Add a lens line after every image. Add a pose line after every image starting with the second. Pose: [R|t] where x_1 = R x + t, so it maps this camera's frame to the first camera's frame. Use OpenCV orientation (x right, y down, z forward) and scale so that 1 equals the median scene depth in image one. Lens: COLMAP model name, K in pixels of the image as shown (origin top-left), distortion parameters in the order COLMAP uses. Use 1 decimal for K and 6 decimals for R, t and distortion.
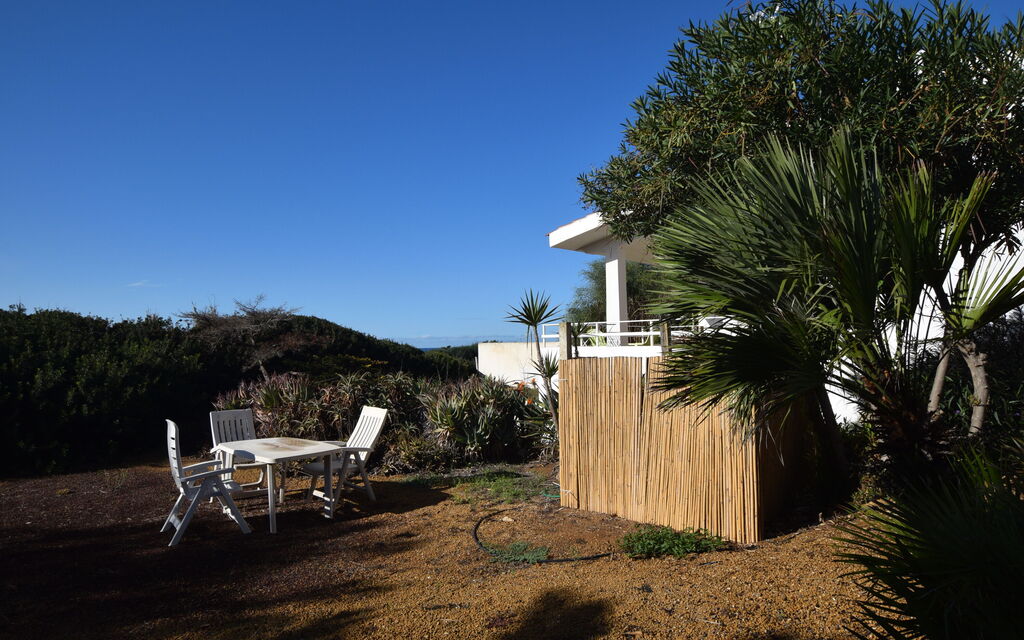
lens RADIAL K [[866.7, 0, 512.0], [0, 866.7, 320.0], [0, 0, 1]] dist [0.002918, 0.001332]
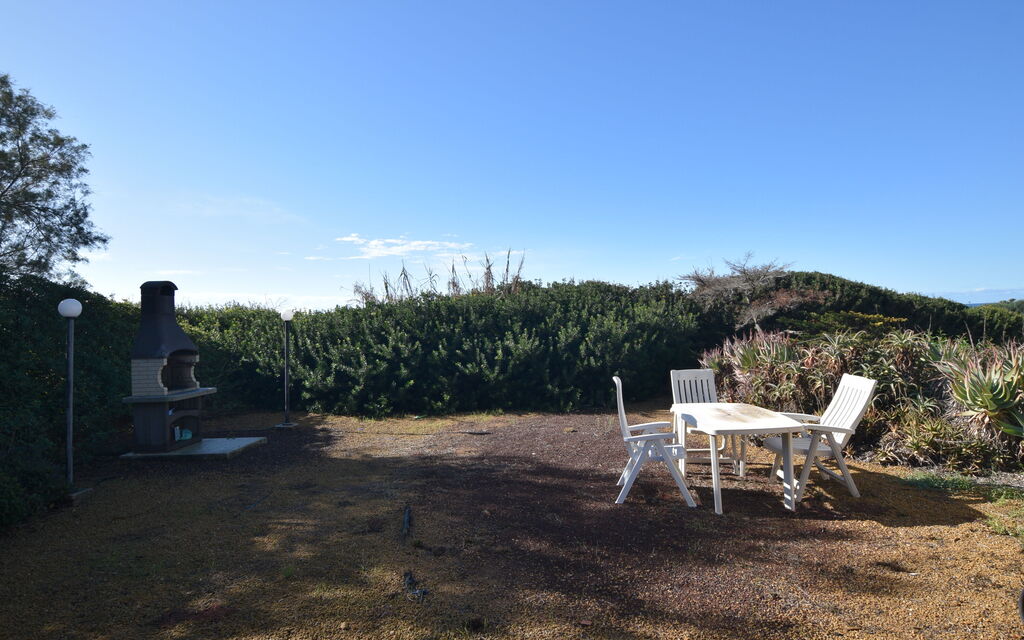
lens RADIAL K [[558.5, 0, 512.0], [0, 558.5, 320.0], [0, 0, 1]] dist [-0.015646, -0.000856]
pose [[0.654253, -0.010211, -0.756207, 0.012700], [0.039399, 0.999011, 0.020597, 0.027303], [0.755249, -0.043269, 0.654009, 0.427295]]
